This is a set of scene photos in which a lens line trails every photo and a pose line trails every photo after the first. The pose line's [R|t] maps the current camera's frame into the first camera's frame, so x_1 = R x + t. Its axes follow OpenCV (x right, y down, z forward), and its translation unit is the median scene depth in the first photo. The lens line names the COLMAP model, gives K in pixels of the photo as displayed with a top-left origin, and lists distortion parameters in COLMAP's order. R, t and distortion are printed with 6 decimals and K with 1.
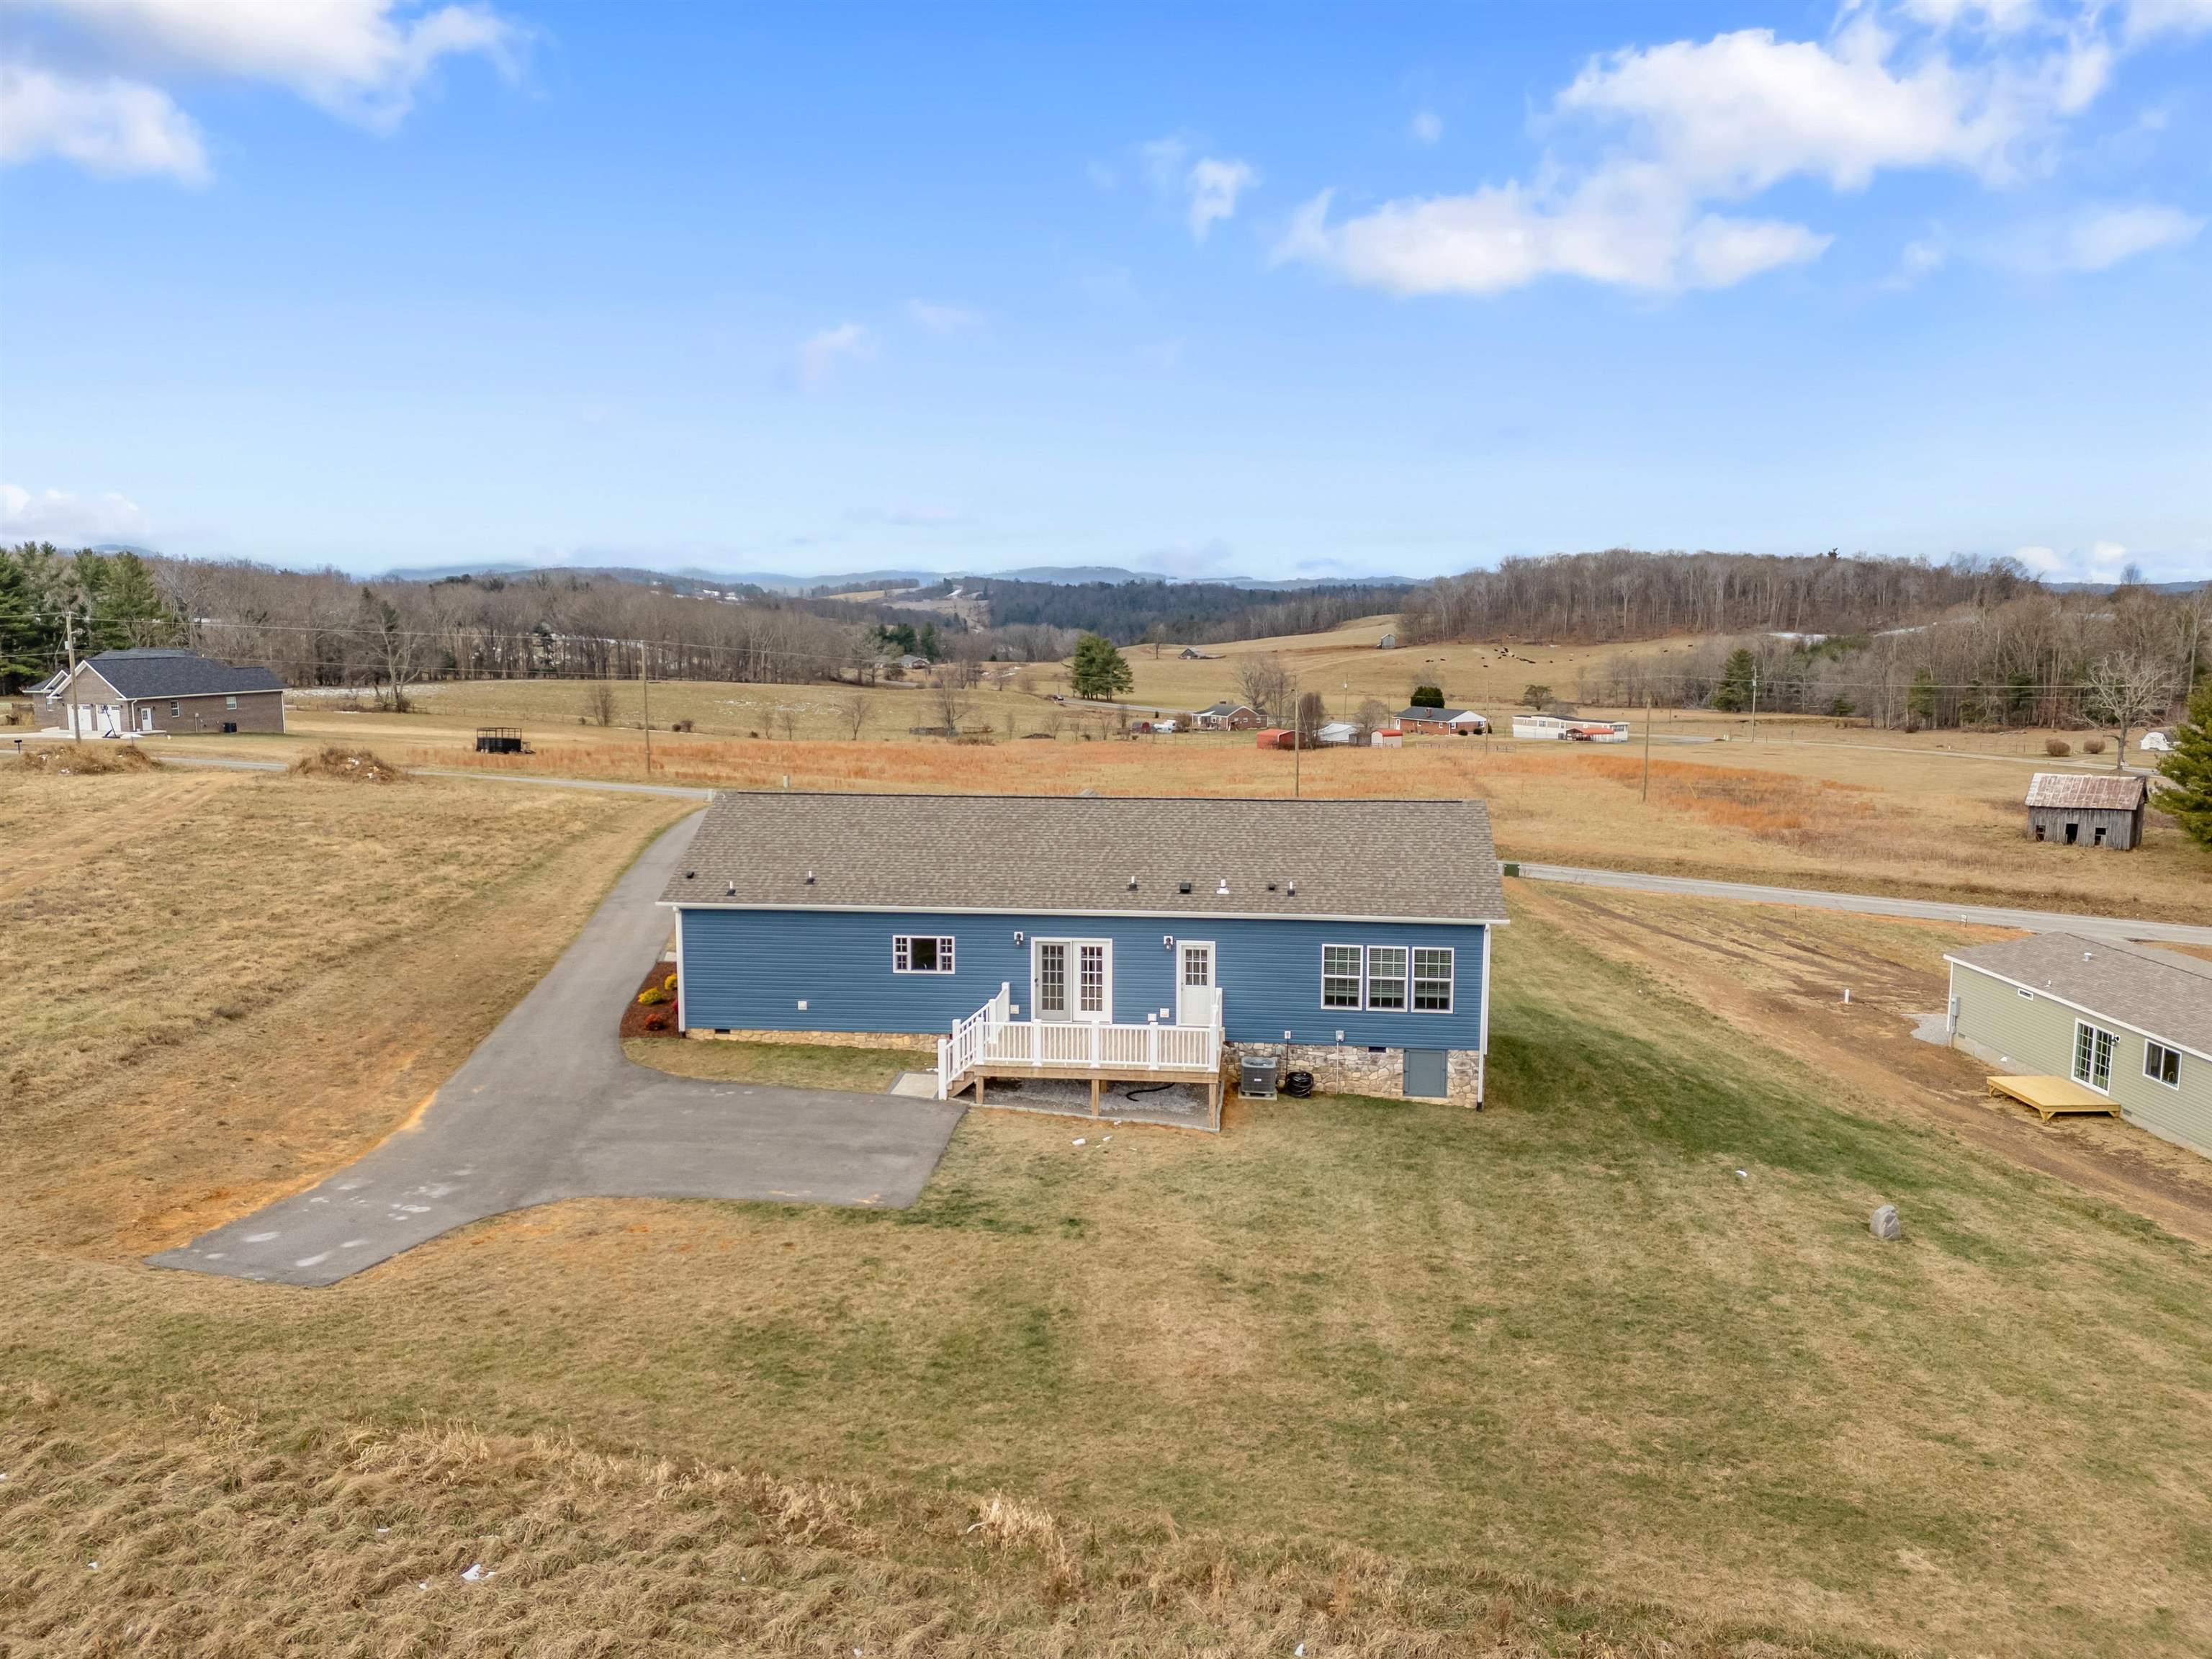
lens RADIAL K [[1611.6, 0, 1111.0], [0, 1611.6, 837.8], [0, 0, 1]] dist [0.080249, -0.071039]
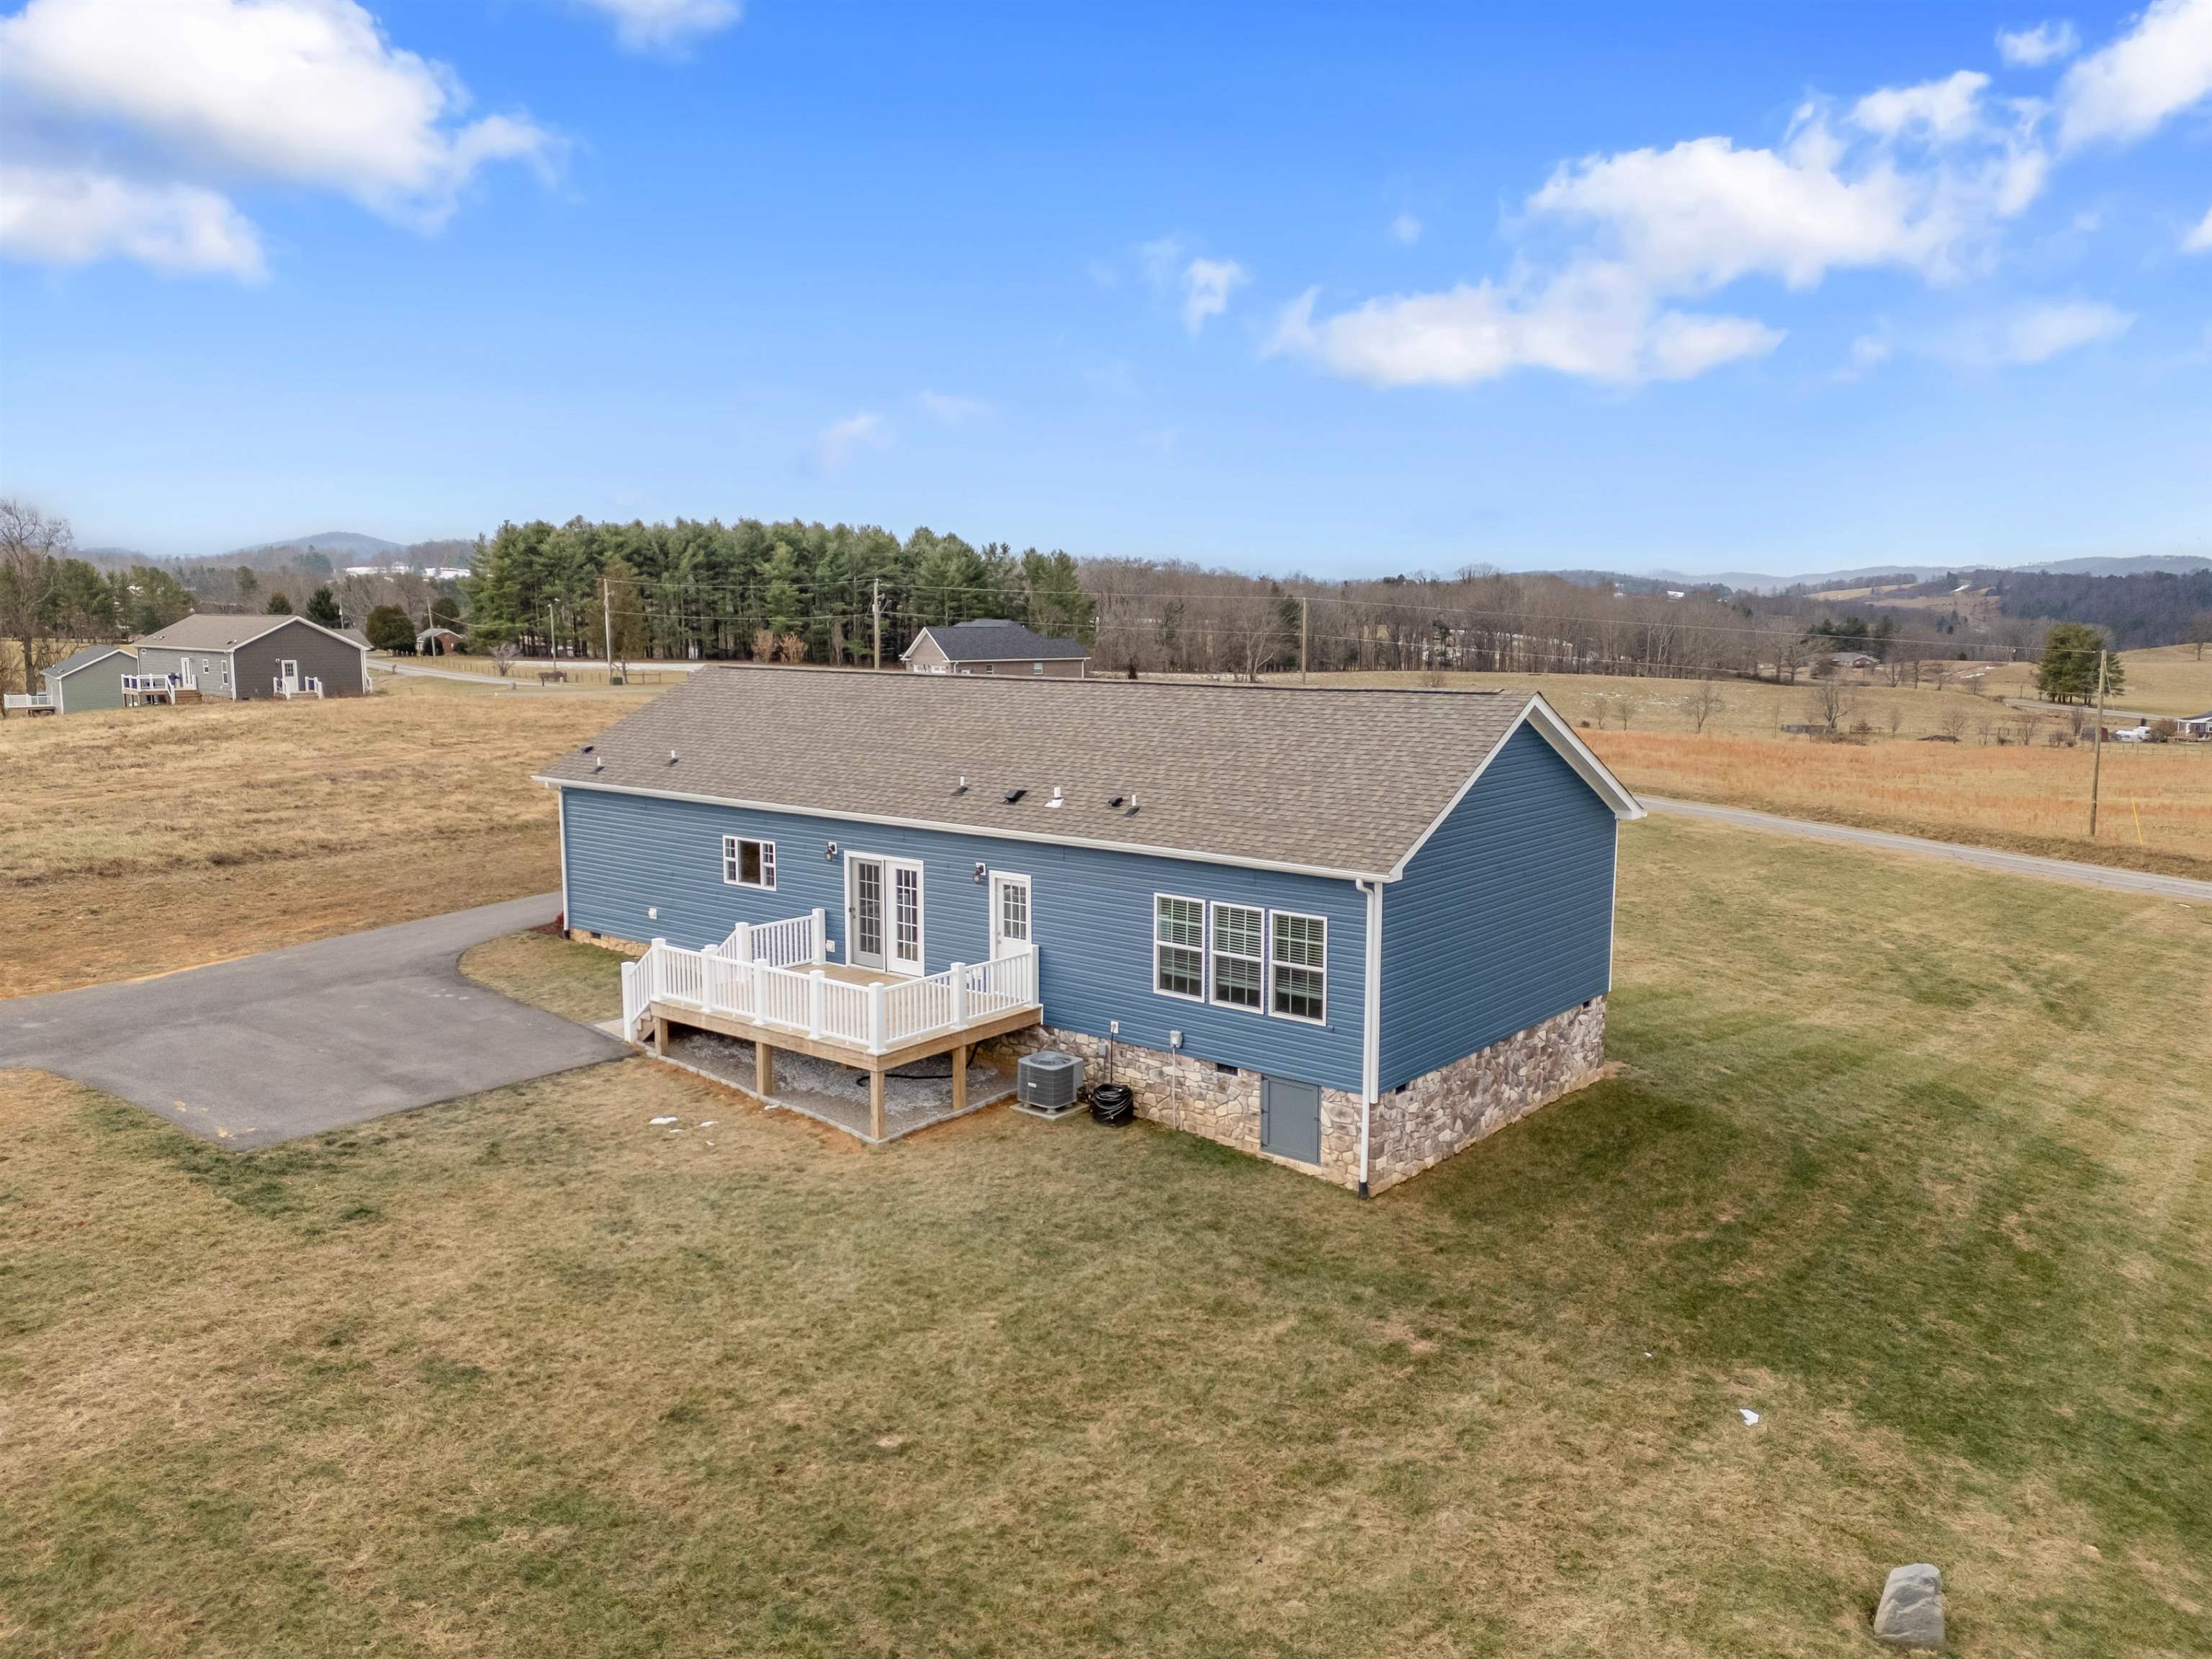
lens RADIAL K [[1611.6, 0, 1111.0], [0, 1611.6, 837.8], [0, 0, 1]] dist [0.080249, -0.071039]
pose [[0.838986, 0.073646, -0.539146, 0.456943], [-0.075041, 0.996991, 0.019412, 0.032874], [0.538953, 0.024172, 0.841989, 0.447119]]
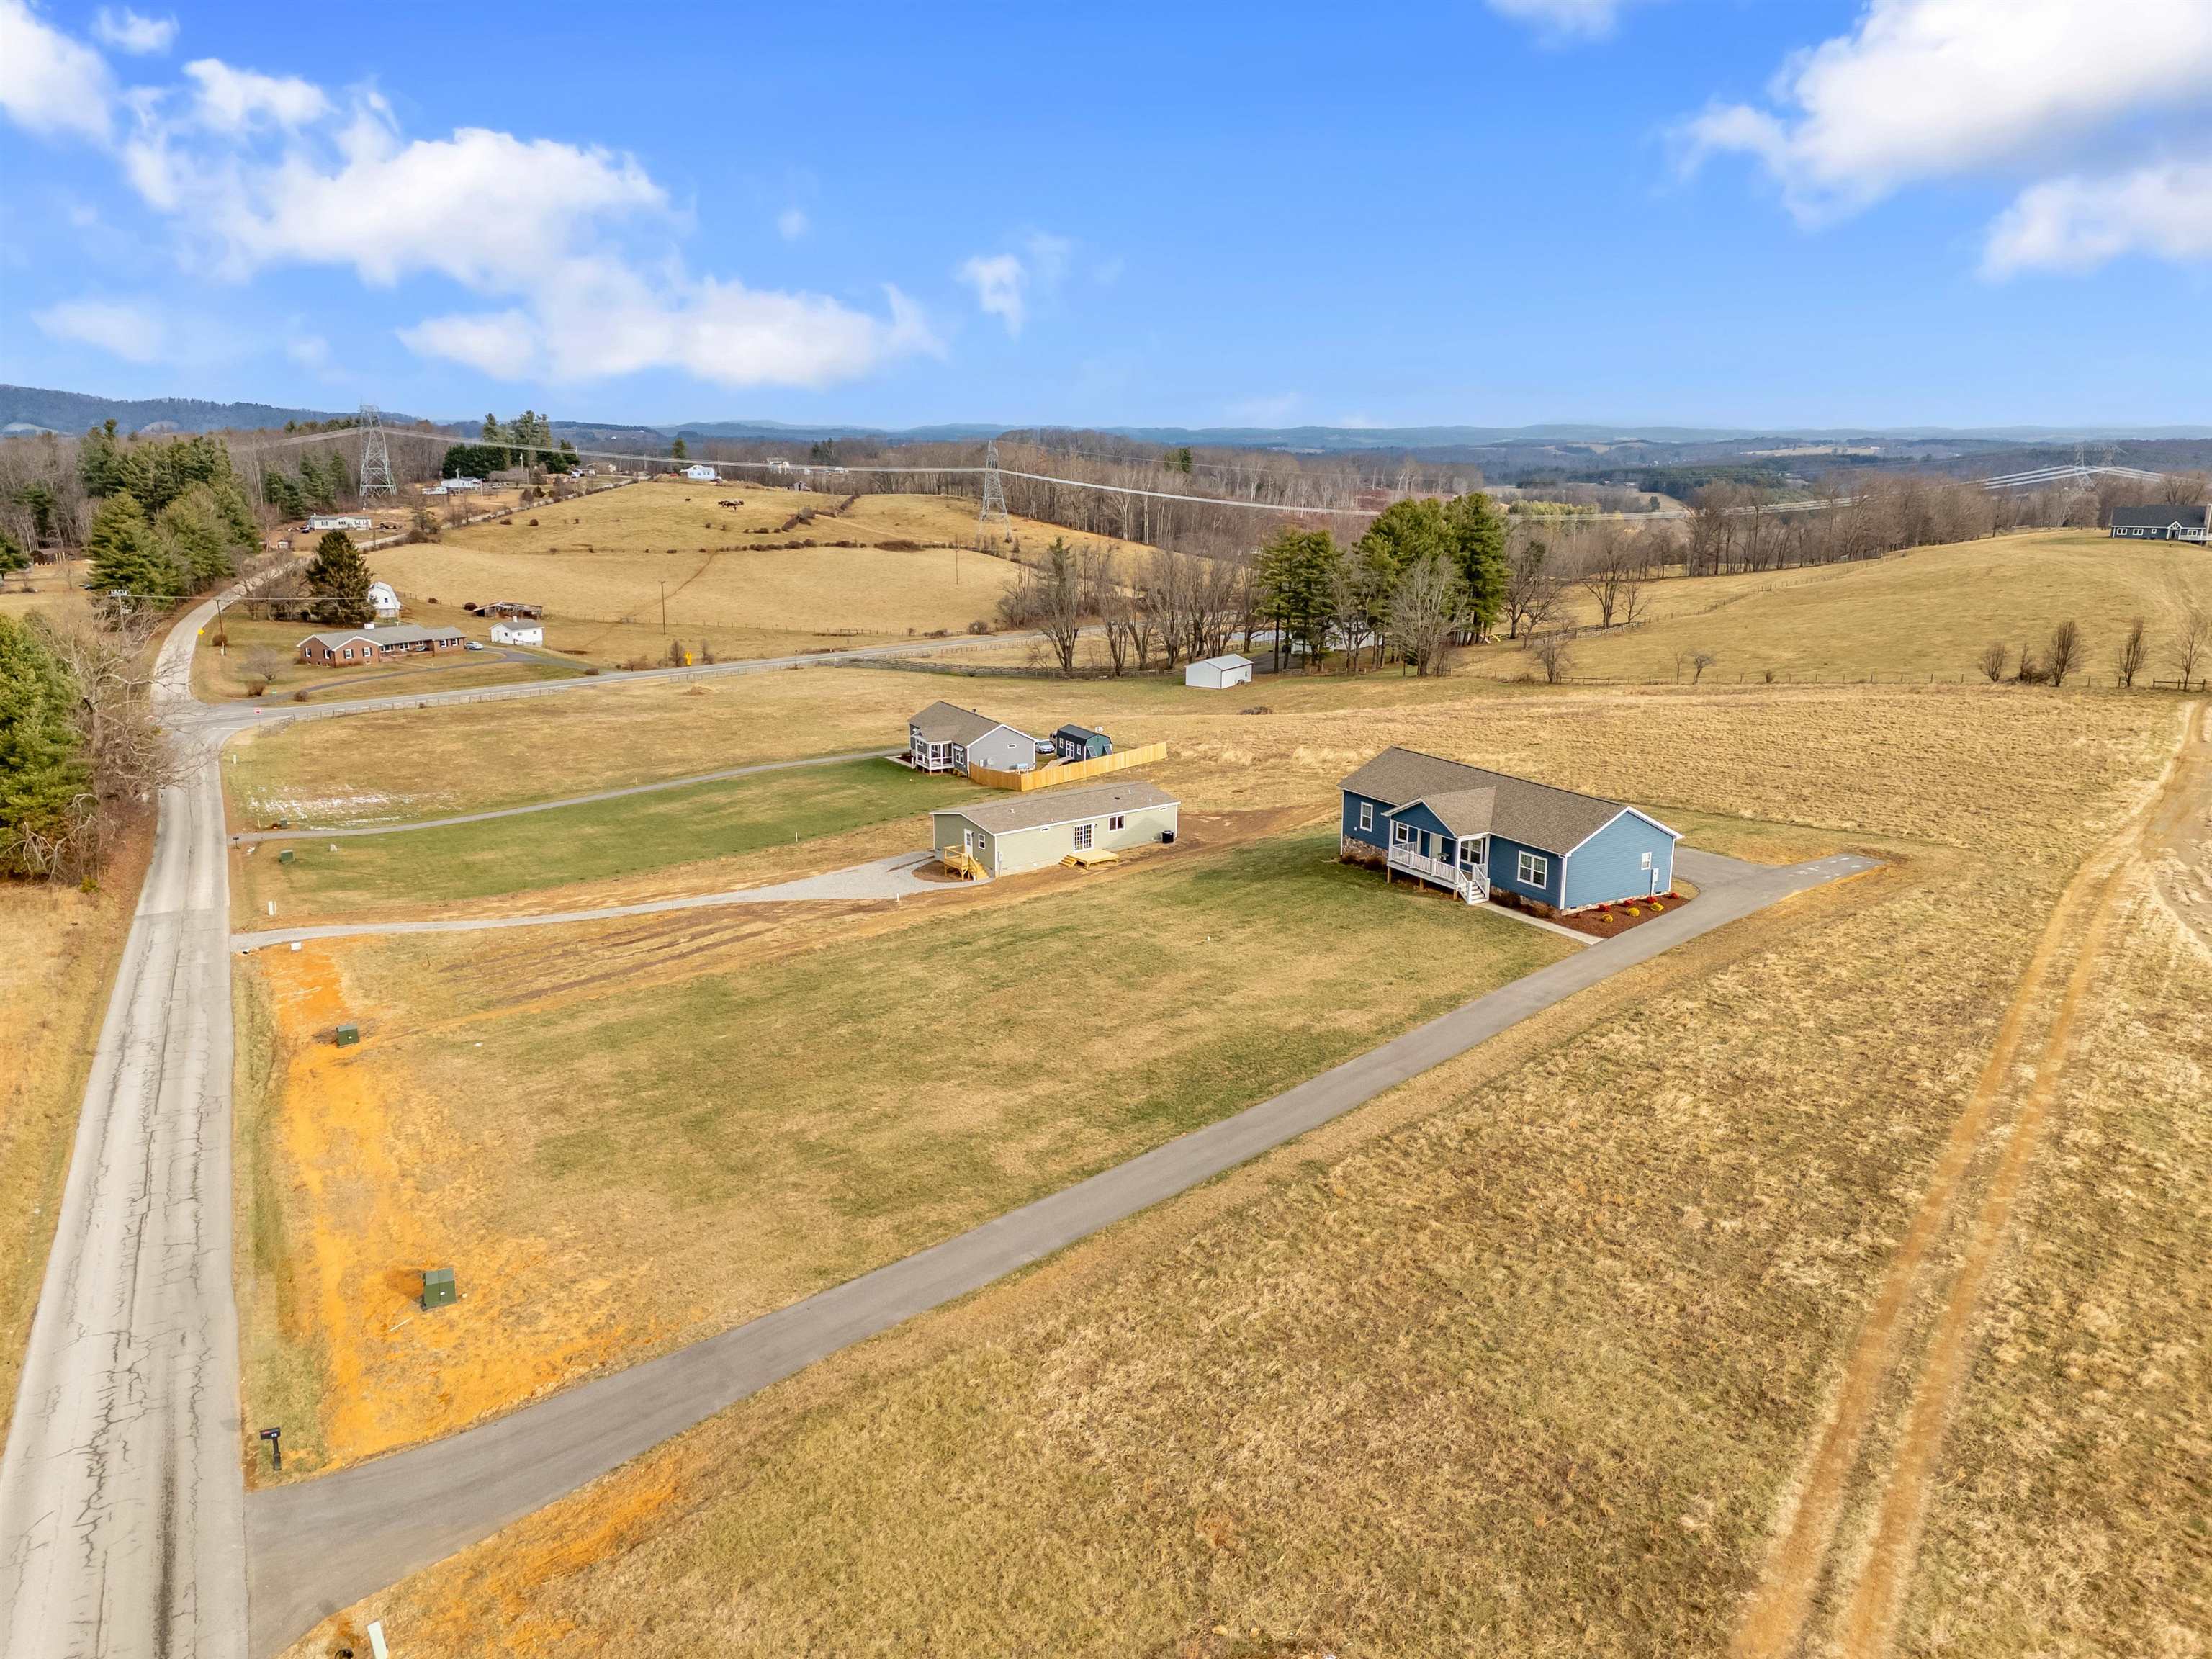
lens RADIAL K [[1607.6, 0, 1113.4], [0, 1607.6, 838.4], [0, 0, 1]] dist [0.104619, -0.118210]
pose [[-0.586324, -0.200058, 0.784985, -1.678666], [0.106520, 0.941571, 0.319527, -0.812528], [-0.803043, 0.270963, -0.530755, 2.975188]]
